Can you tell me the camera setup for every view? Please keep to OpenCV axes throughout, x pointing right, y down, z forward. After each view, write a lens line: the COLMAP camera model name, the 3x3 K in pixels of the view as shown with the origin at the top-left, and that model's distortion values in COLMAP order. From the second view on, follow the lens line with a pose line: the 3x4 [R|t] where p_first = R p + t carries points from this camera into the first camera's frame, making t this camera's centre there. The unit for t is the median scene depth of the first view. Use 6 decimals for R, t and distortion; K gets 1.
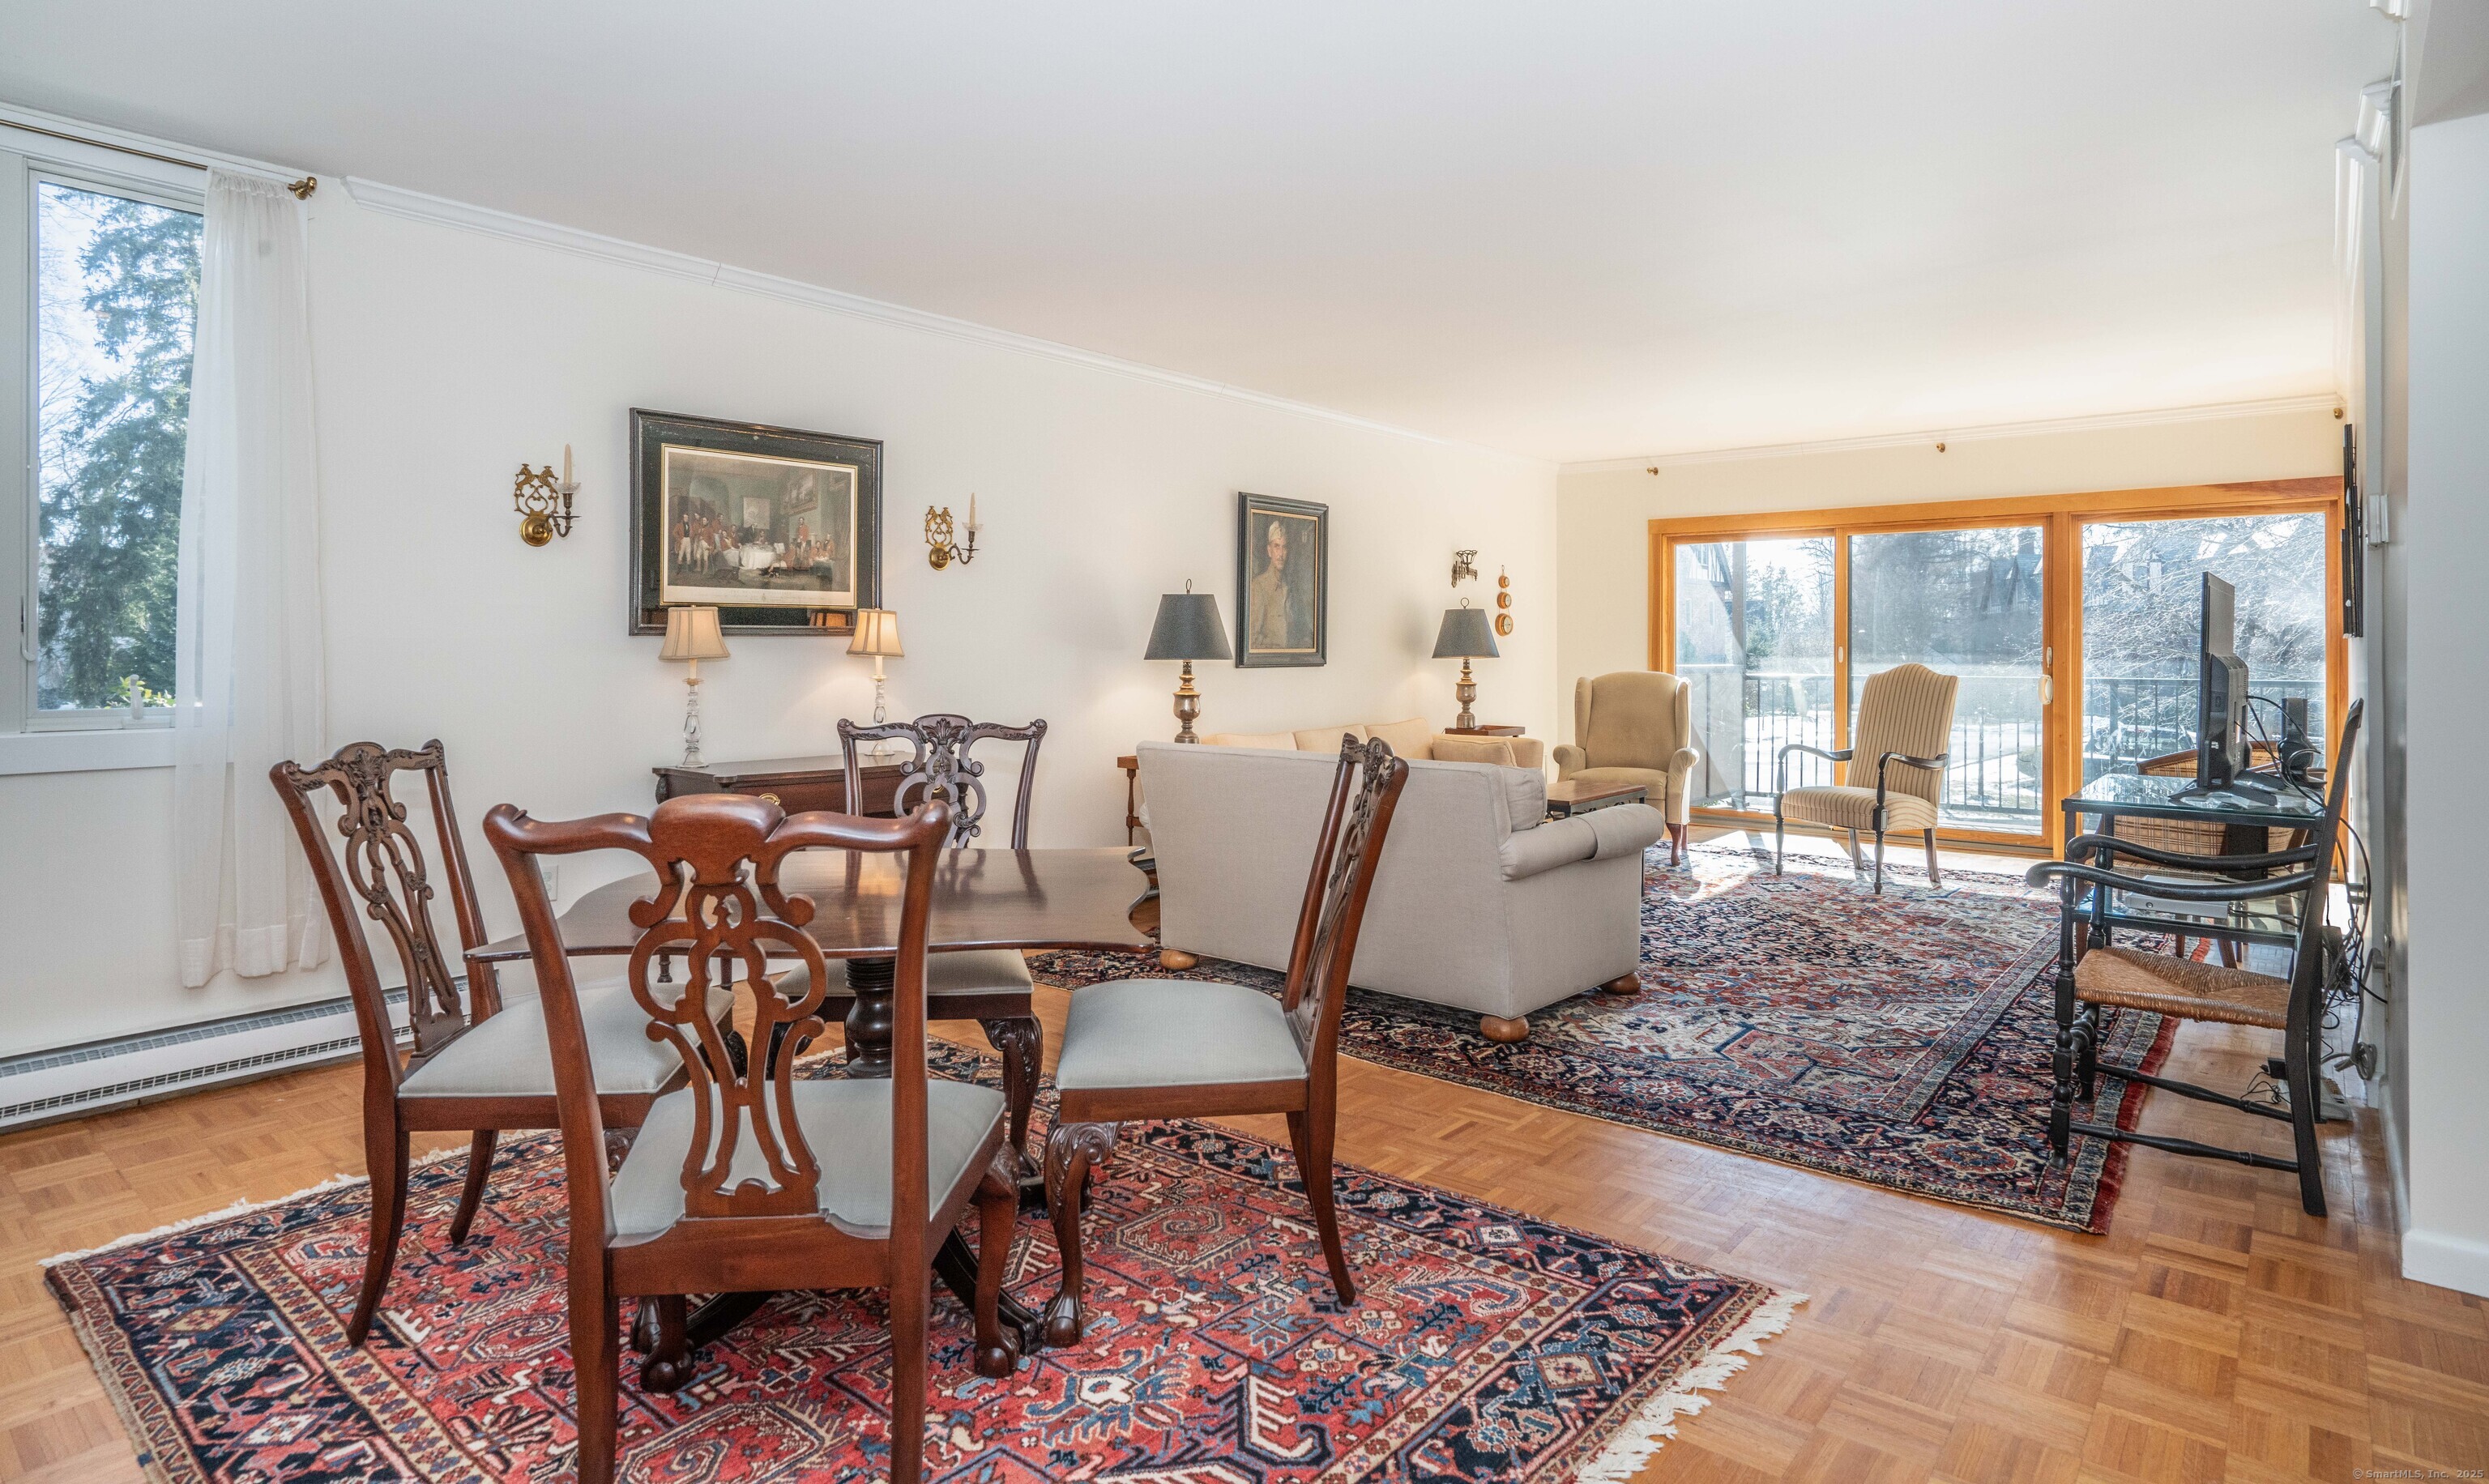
lens RADIAL K [[1265.8, 0, 1240.2], [0, 1265.8, 632.9], [0, 0, 1]] dist [-0.022349, 0.005004]
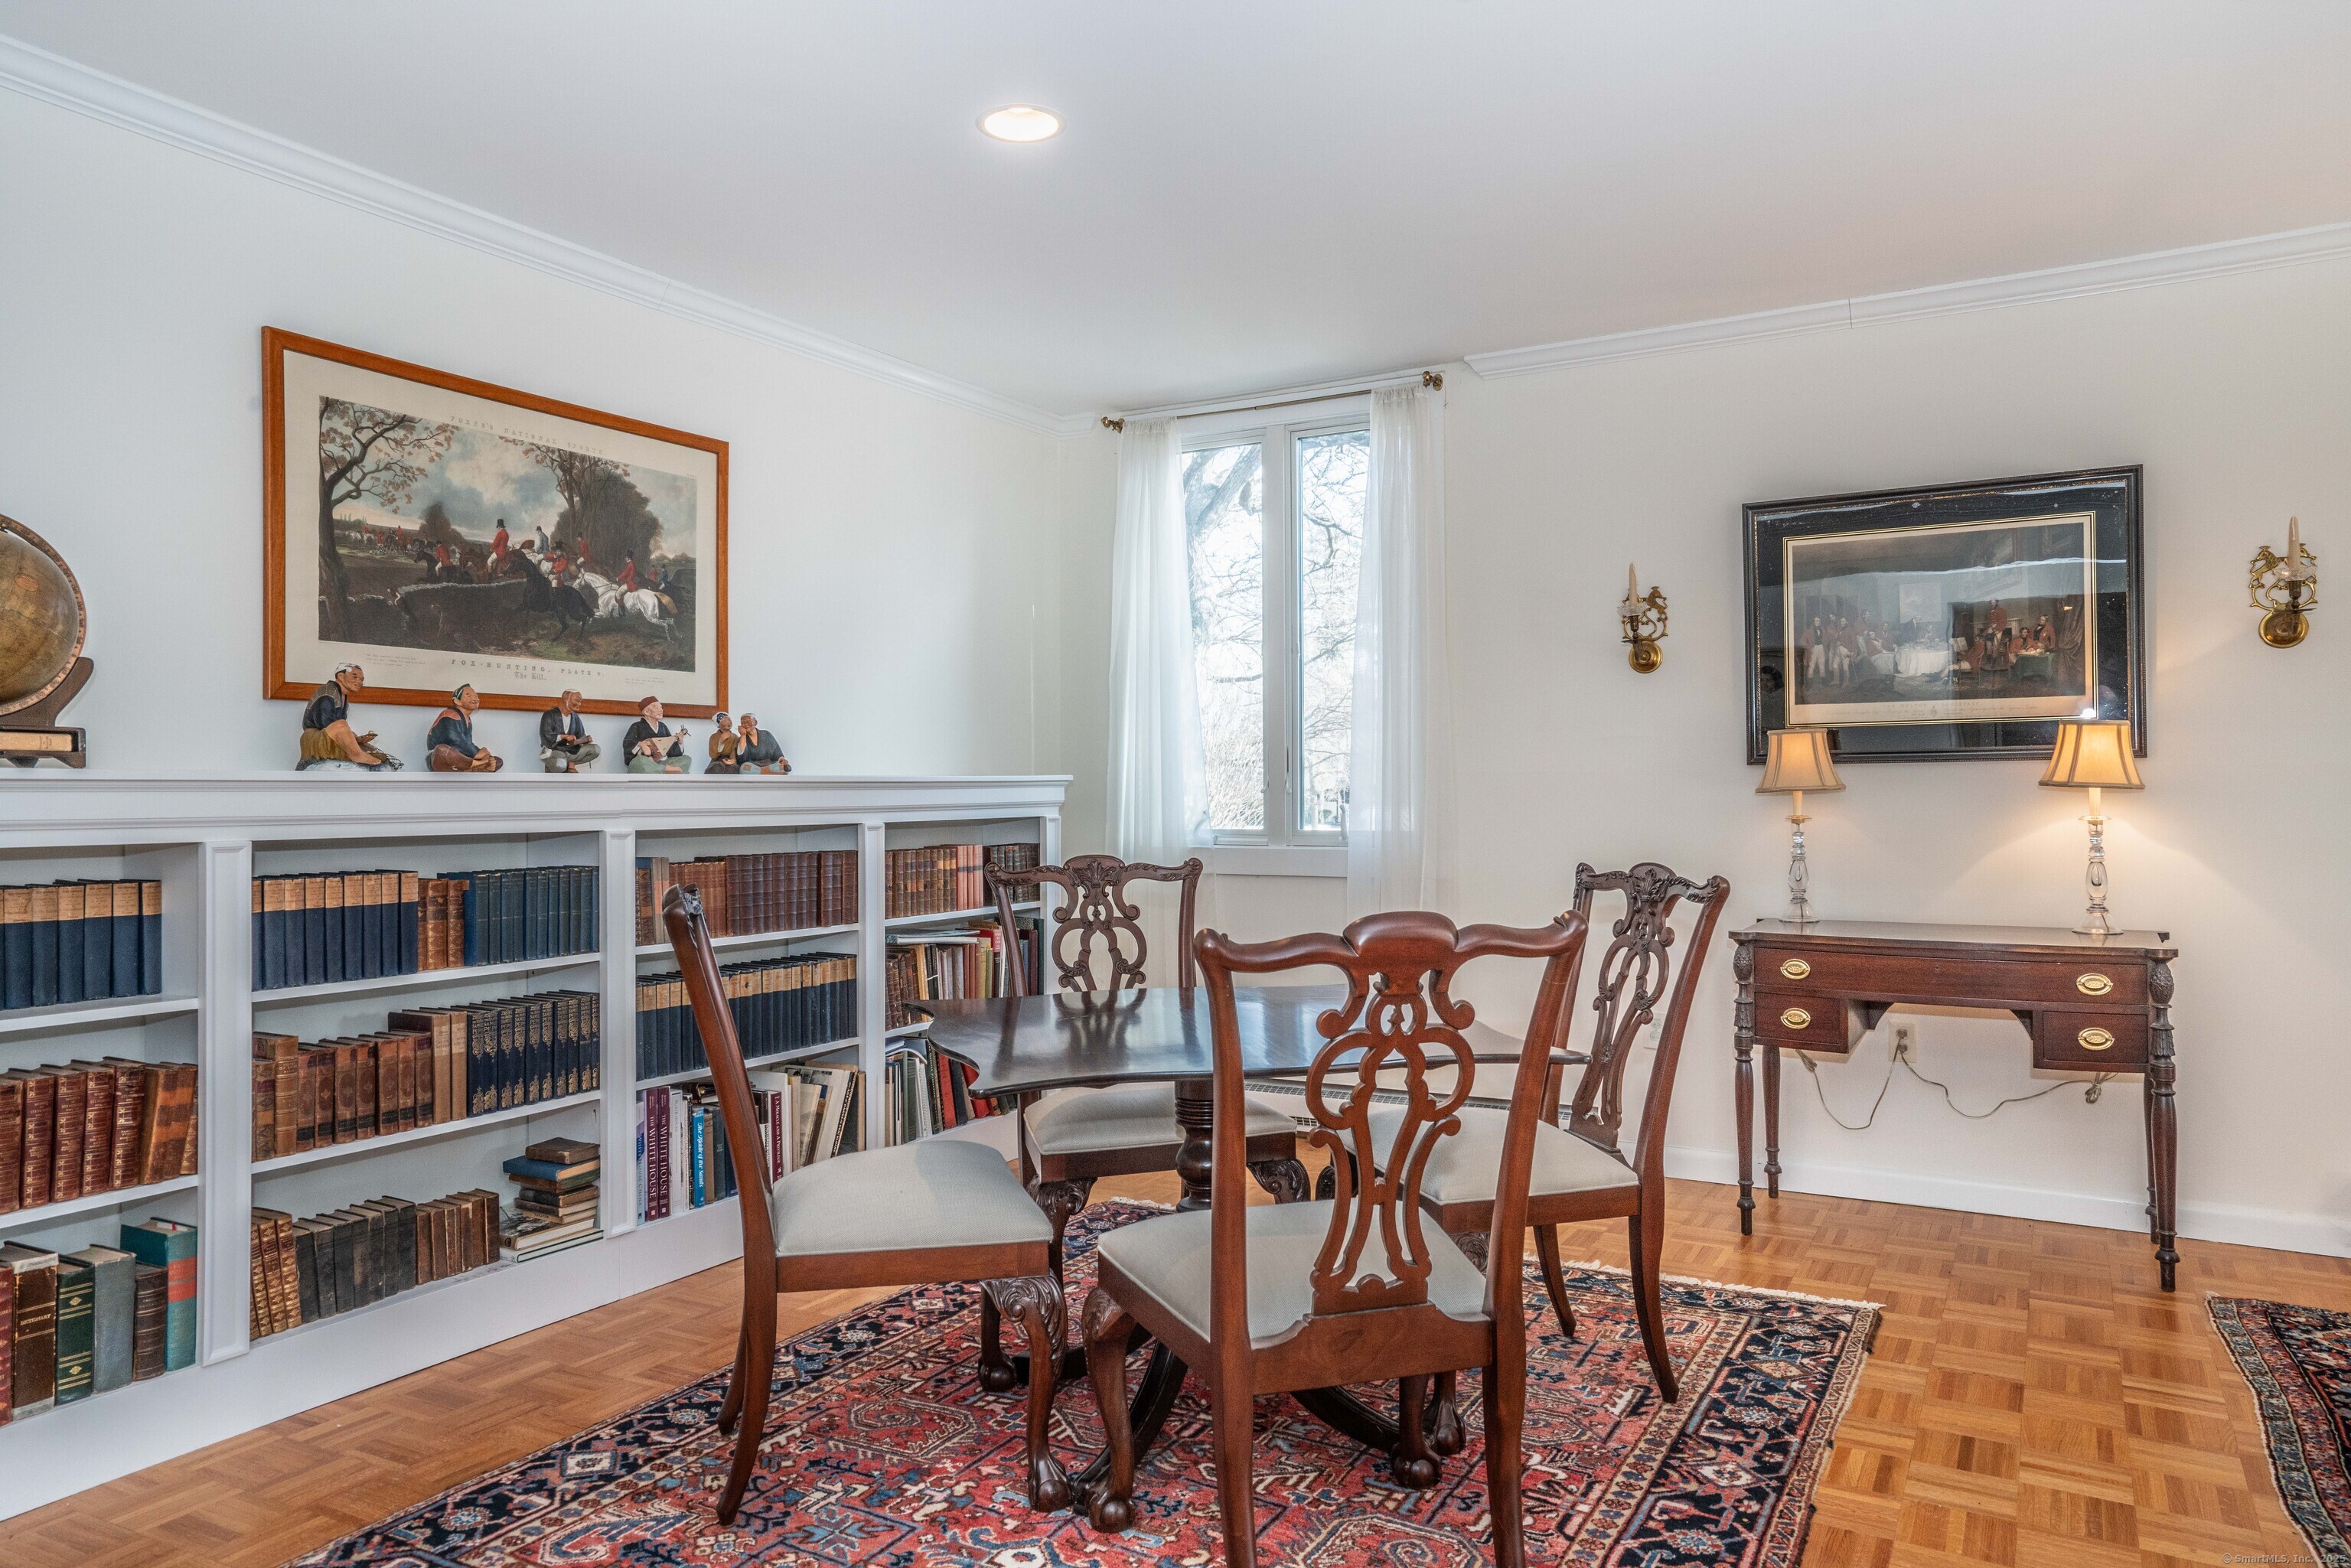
lens RADIAL K [[1547.3, 0, 1212.0], [0, 1547.3, 762.4], [0, 0, 1]] dist [-0.026374, 0.002981]
pose [[0.203314, -0.017518, -0.978957, 0.474141], [0.020160, 0.999703, -0.013702, 0.007388], [0.978906, -0.016950, 0.203607, 0.404733]]
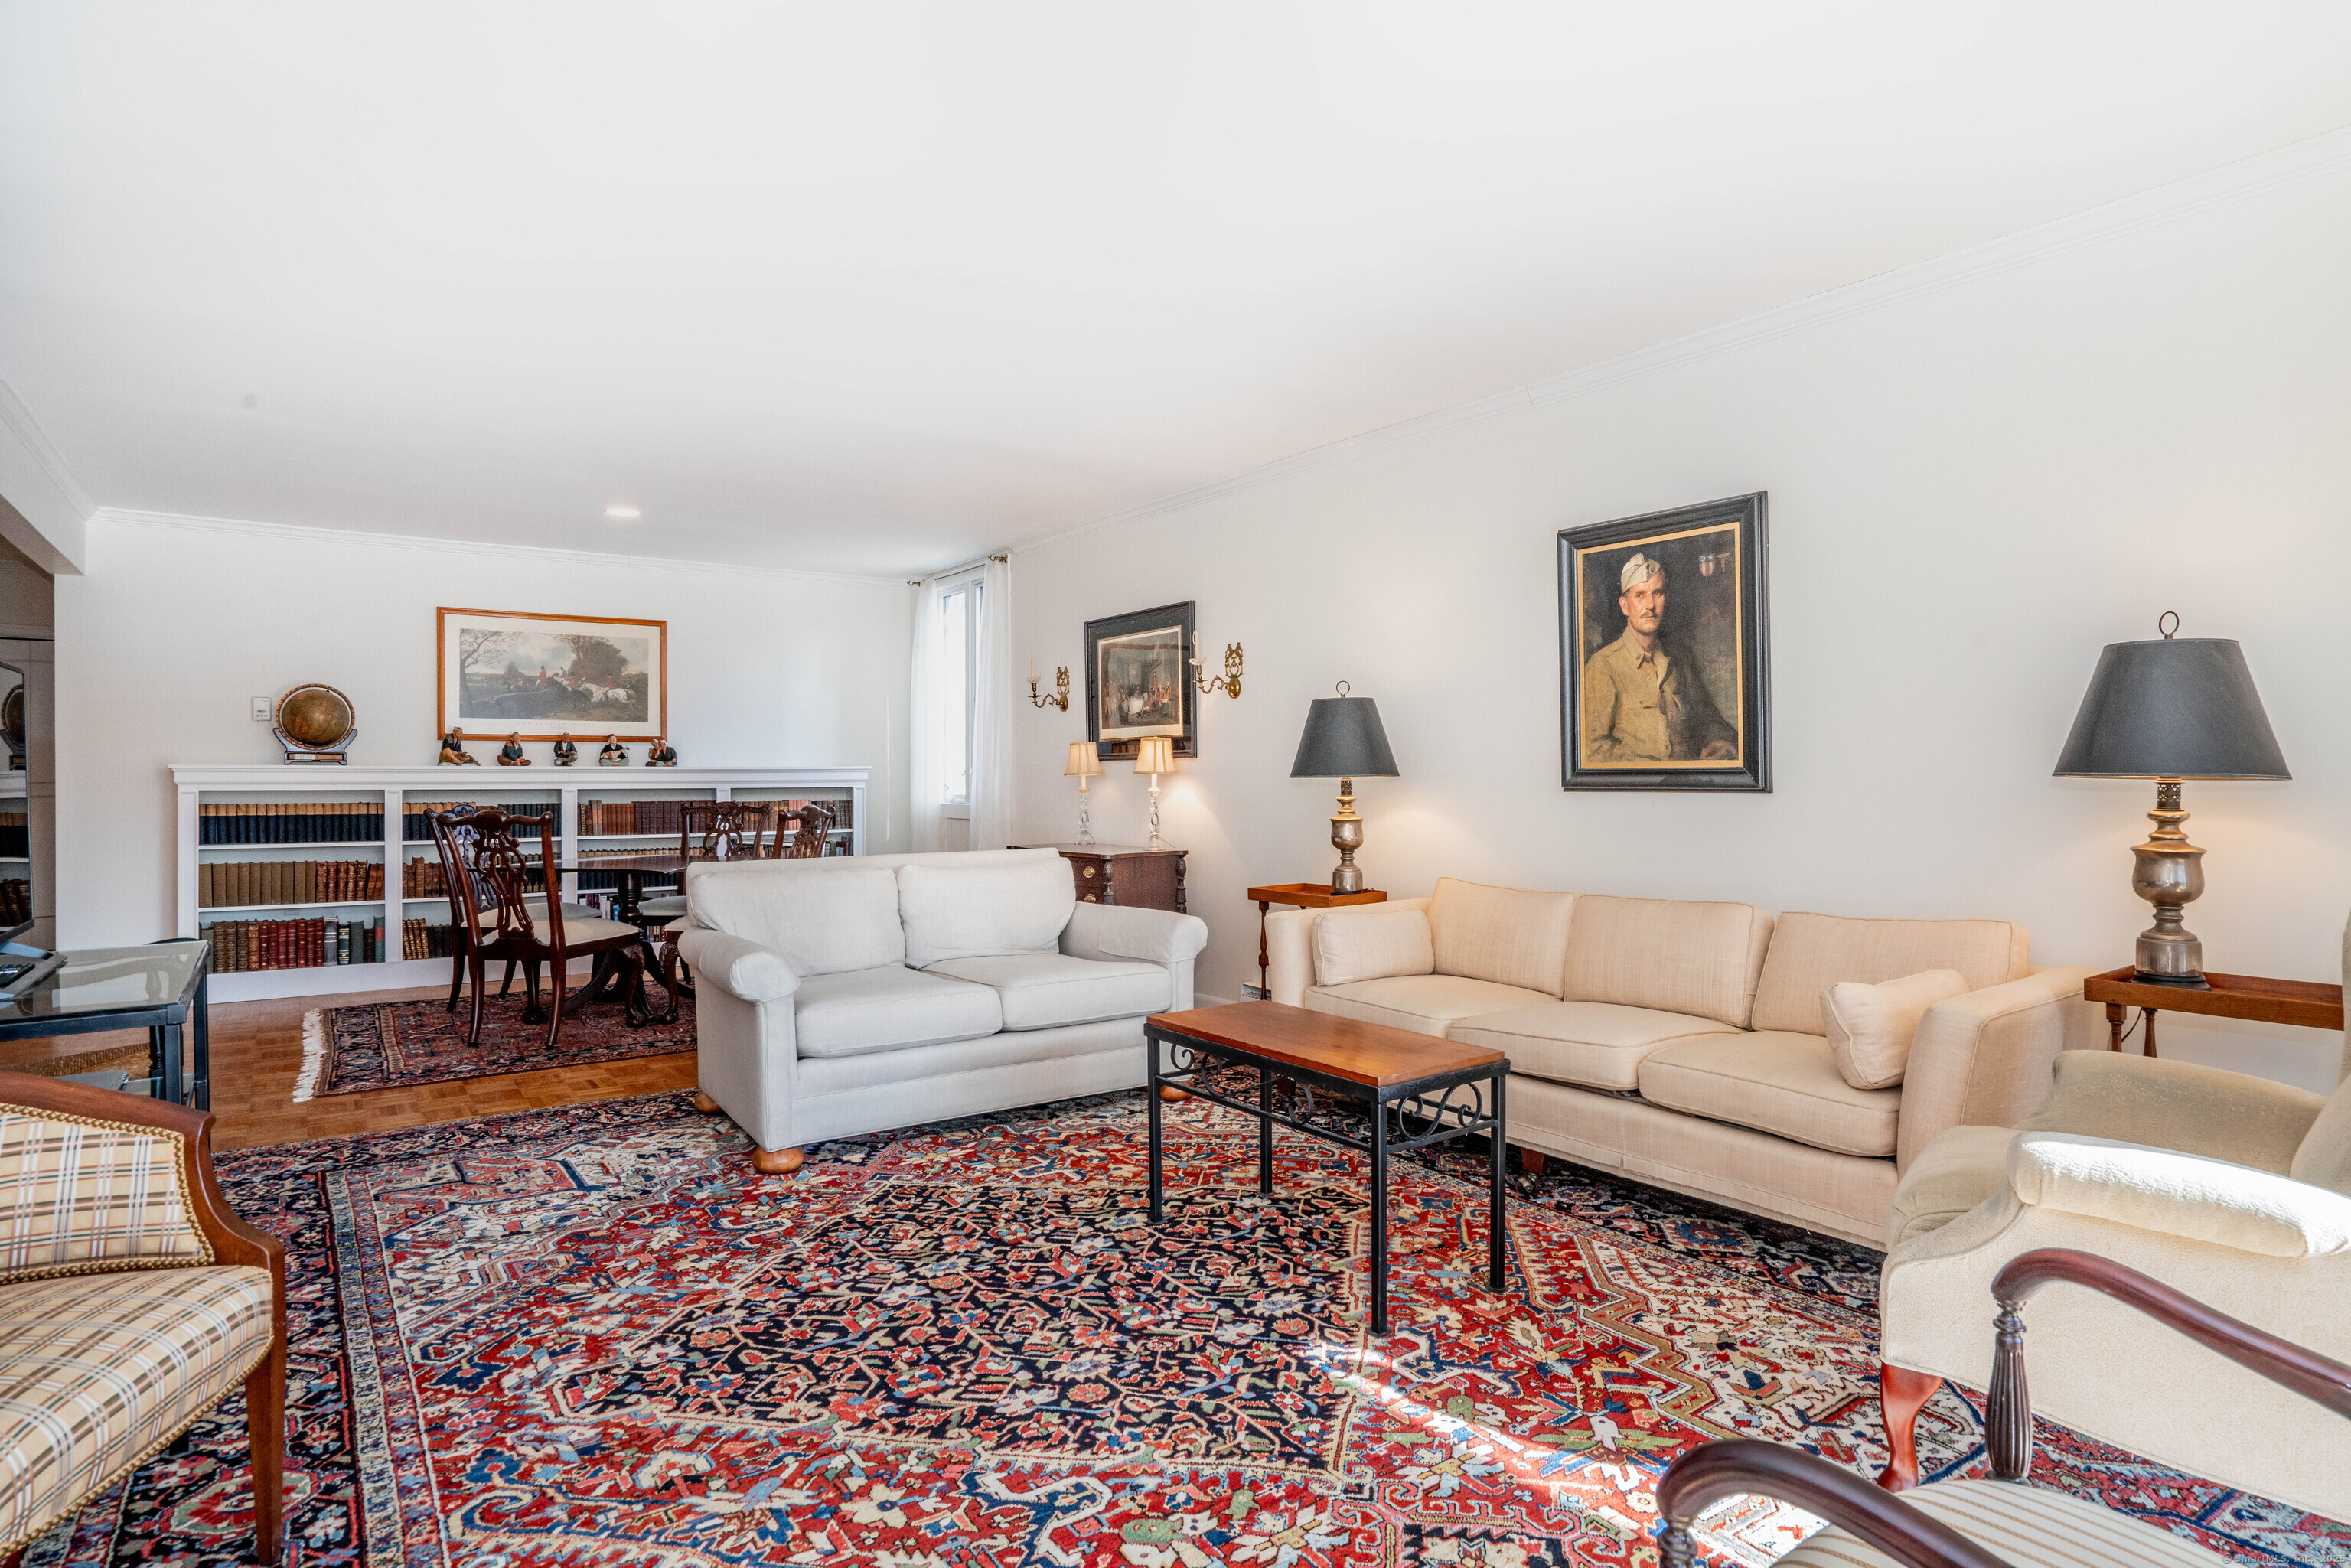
lens RADIAL K [[1268.3, 0, 1216.6], [0, 1268.3, 765.7], [0, 0, 1]] dist [-0.034648, 0.016799]
pose [[-0.221378, -0.007406, -0.975160, 1.043947], [0.016591, 0.999798, -0.011360, 0.028171], [0.975047, -0.018693, -0.221210, 1.456663]]
